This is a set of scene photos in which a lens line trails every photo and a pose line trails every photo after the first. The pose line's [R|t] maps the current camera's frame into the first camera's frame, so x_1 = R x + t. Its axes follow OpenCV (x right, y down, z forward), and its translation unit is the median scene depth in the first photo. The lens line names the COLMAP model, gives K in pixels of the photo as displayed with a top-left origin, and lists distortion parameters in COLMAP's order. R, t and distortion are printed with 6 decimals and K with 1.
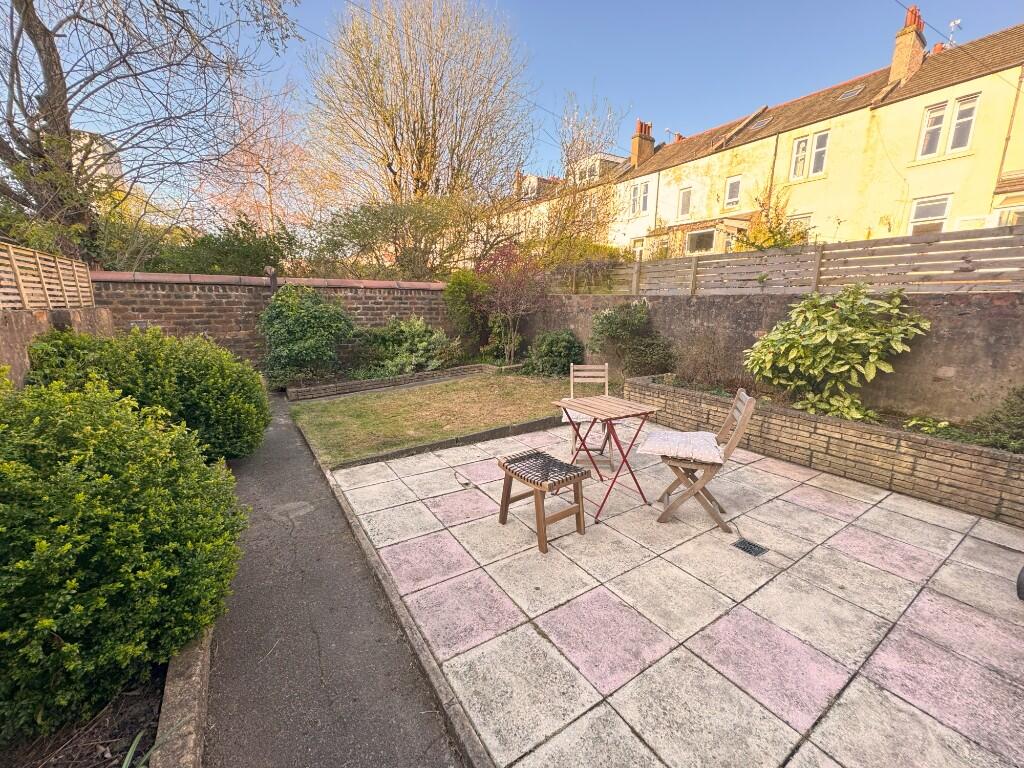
lens RADIAL K [[408.6, 0, 511.9], [0, 408.6, 388.3], [0, 0, 1]] dist [-0.000022, 0.000892]
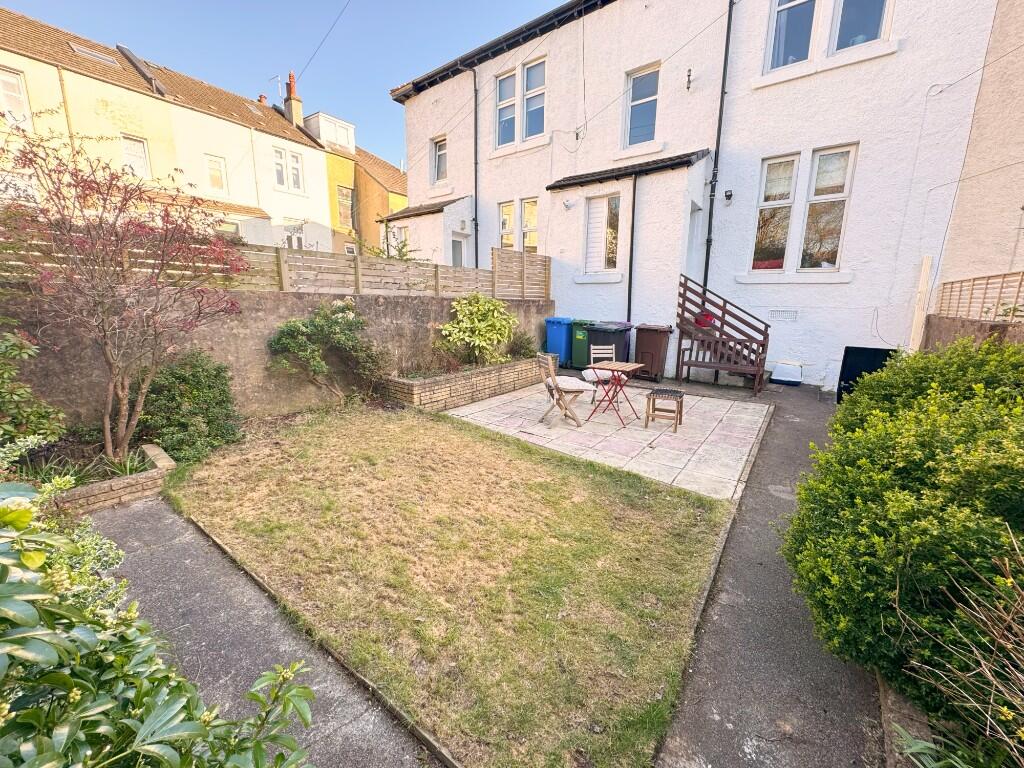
lens RADIAL K [[408.6, 0, 510.3], [0, 408.6, 381.2], [0, 0, 1]] dist [-0.000022, 0.000892]
pose [[-0.348000, -0.196640, 0.916640, -0.750316], [0.182719, 0.944778, 0.272045, -0.271831], [-0.919516, 0.262159, -0.292853, 1.174831]]
